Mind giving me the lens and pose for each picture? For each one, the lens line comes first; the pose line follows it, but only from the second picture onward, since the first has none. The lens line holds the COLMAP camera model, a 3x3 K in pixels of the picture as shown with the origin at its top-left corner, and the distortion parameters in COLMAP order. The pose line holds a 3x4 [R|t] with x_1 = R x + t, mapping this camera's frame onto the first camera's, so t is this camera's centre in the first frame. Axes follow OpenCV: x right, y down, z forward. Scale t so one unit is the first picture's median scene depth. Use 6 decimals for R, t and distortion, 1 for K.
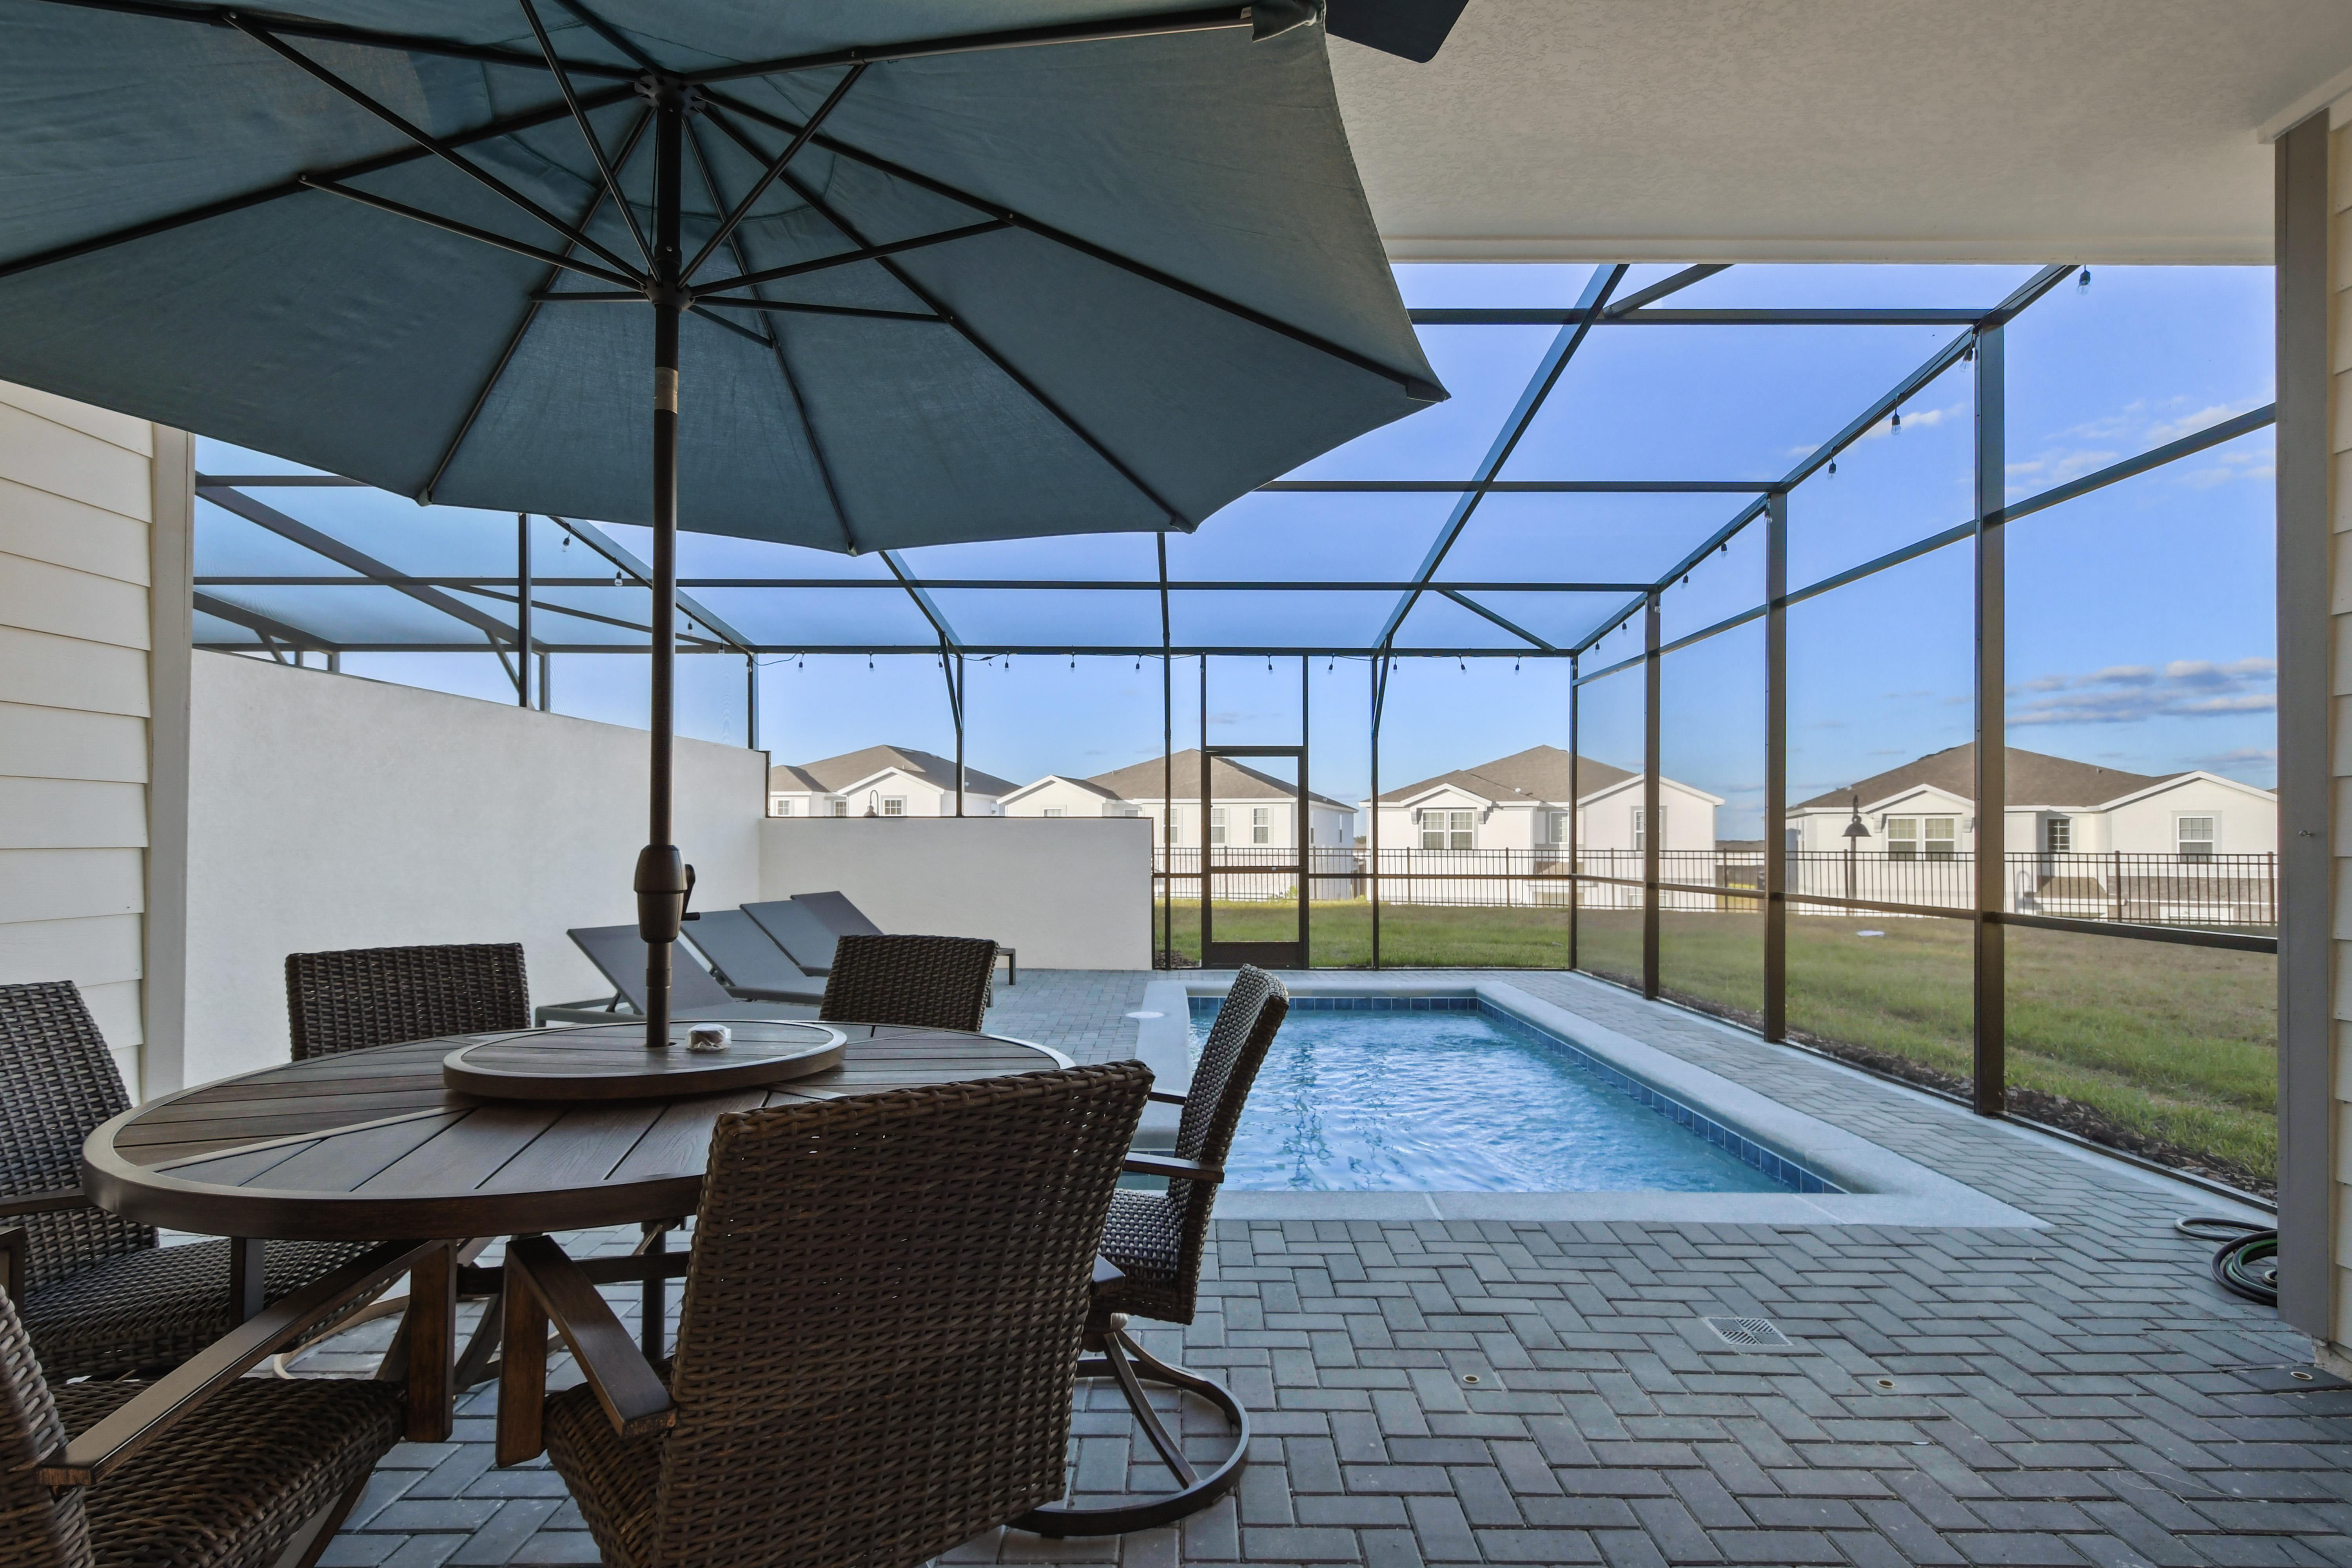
lens RADIAL K [[1143.0, 0, 1189.6], [0, 1143.0, 829.6], [0, 0, 1]] dist [0.019263, 0.000311]
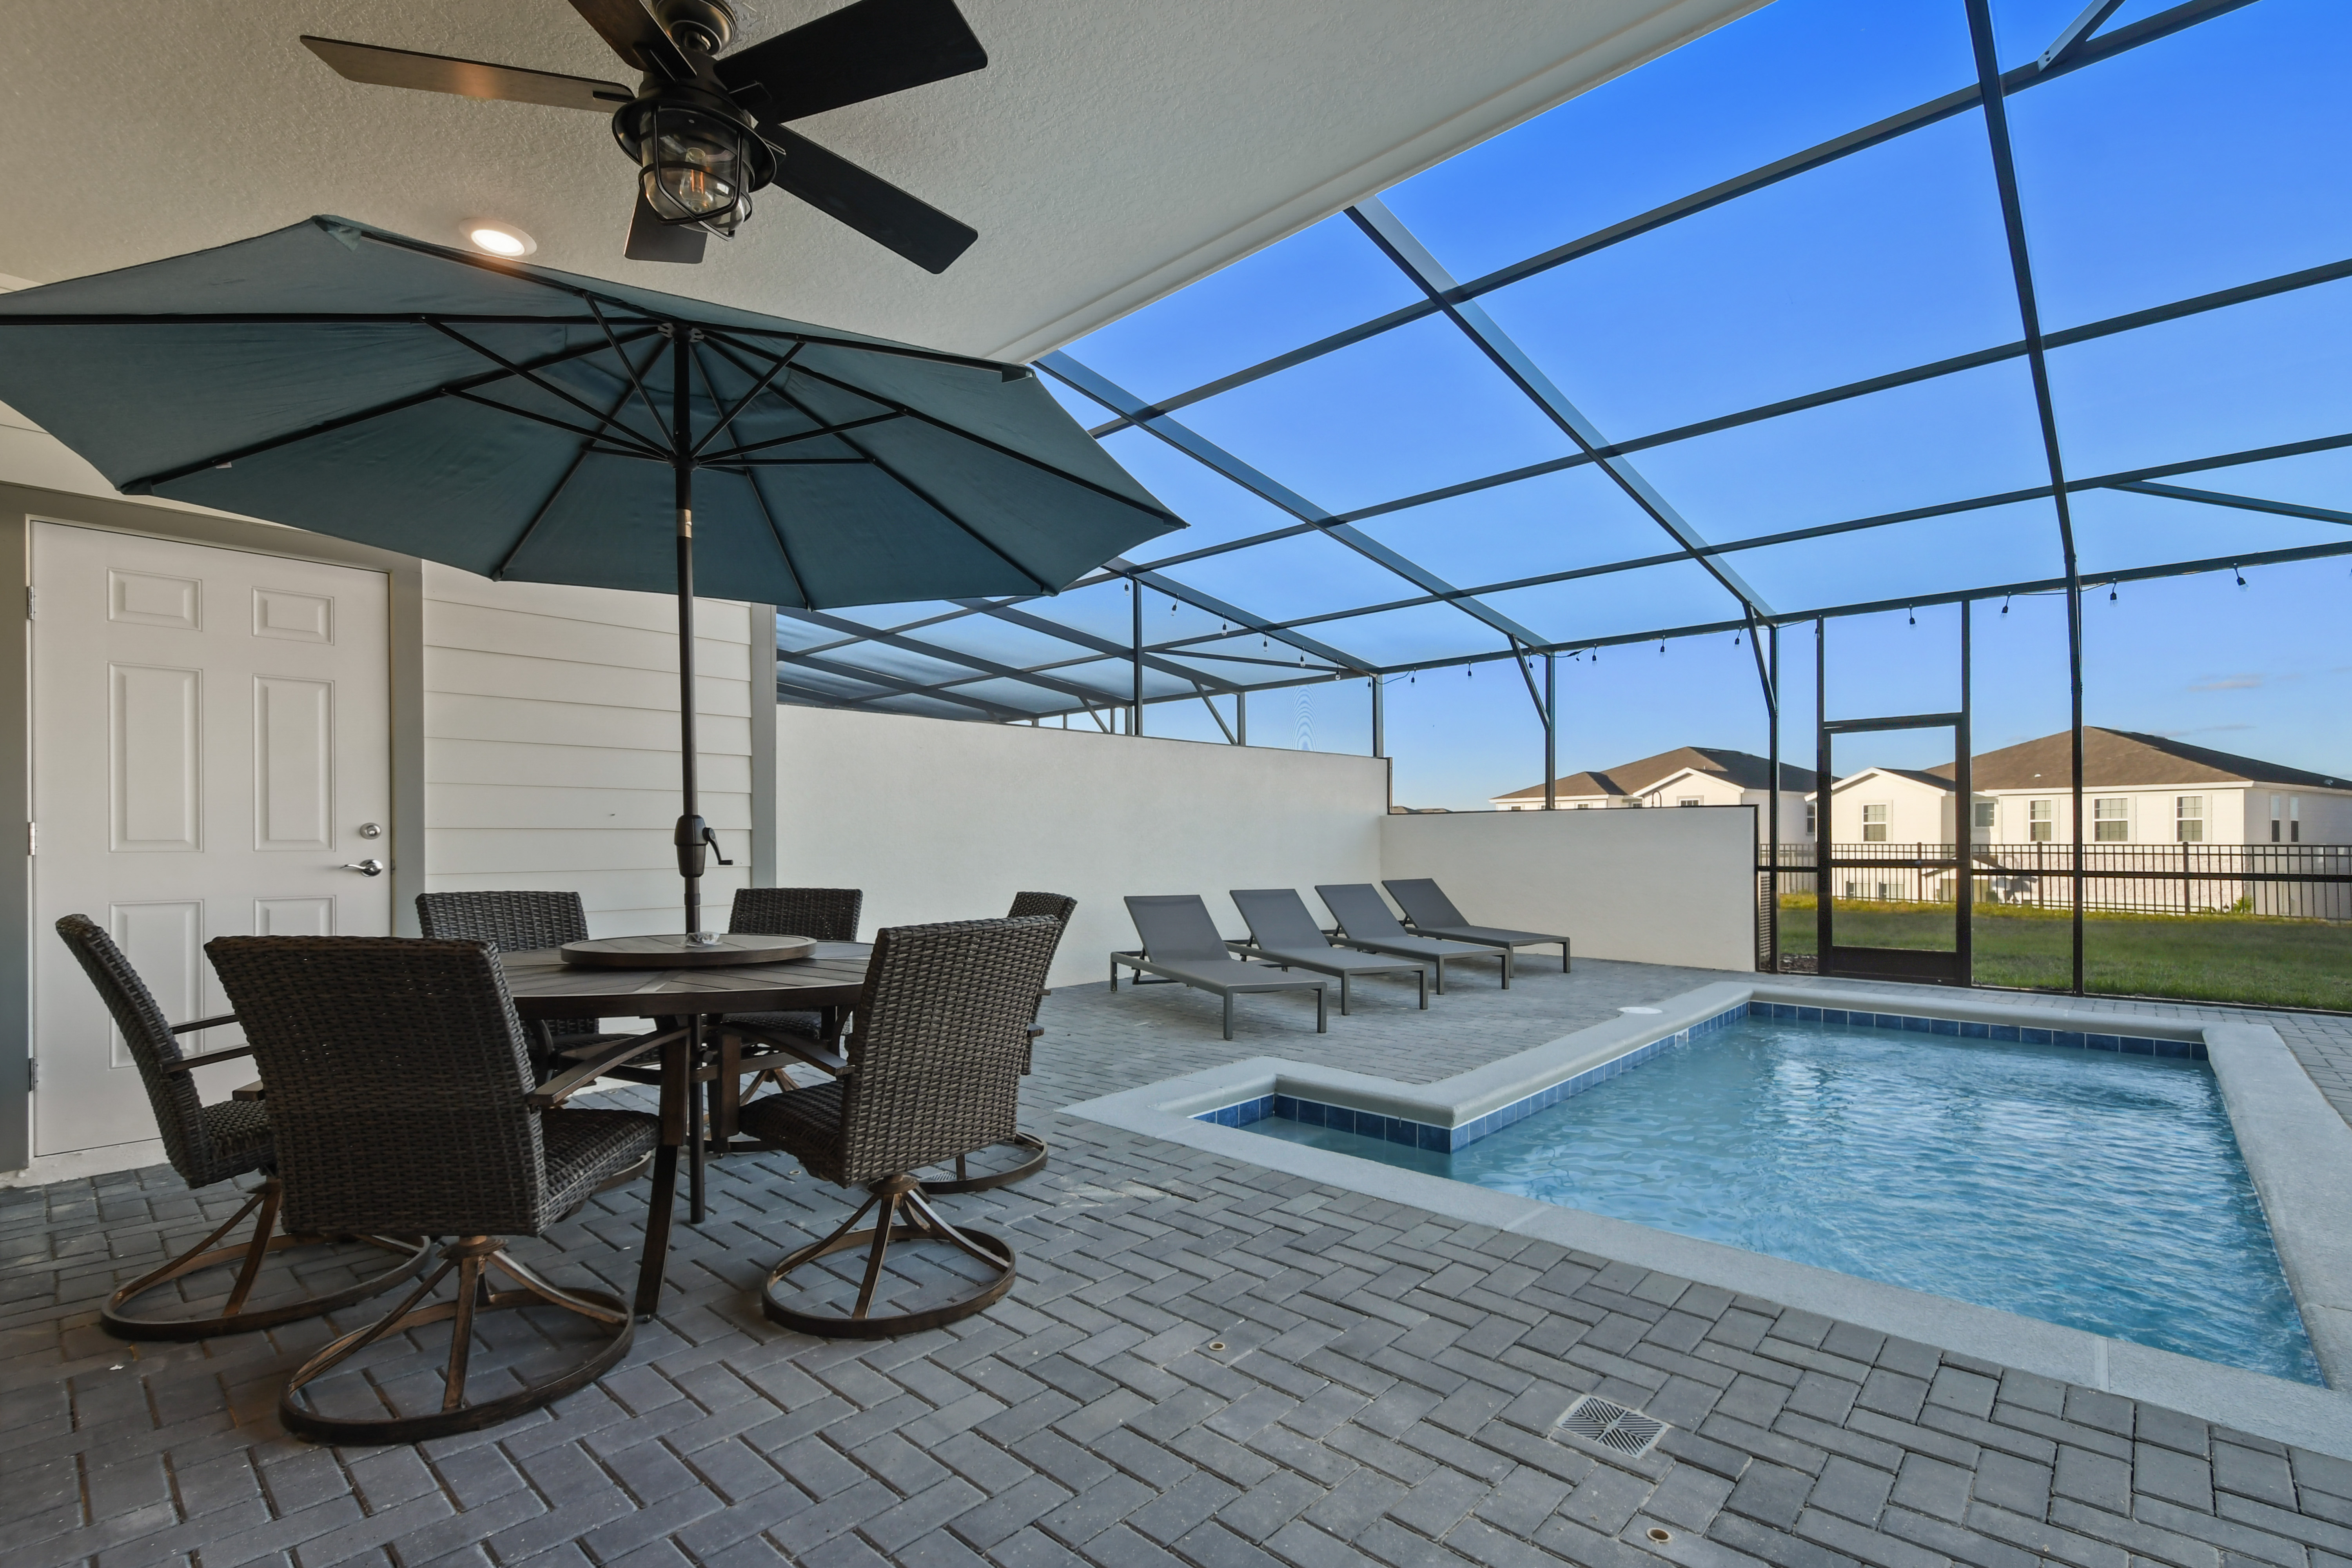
lens RADIAL K [[1044.8, 0, 1181.3], [0, 1044.8, 835.0], [0, 0, 1]] dist [0.012616, -0.004961]
pose [[0.738929, -0.008484, -0.673730, 0.193409], [0.010374, 0.999945, -0.001214, 0.009562], [0.673704, -0.006093, 0.738976, 0.074133]]
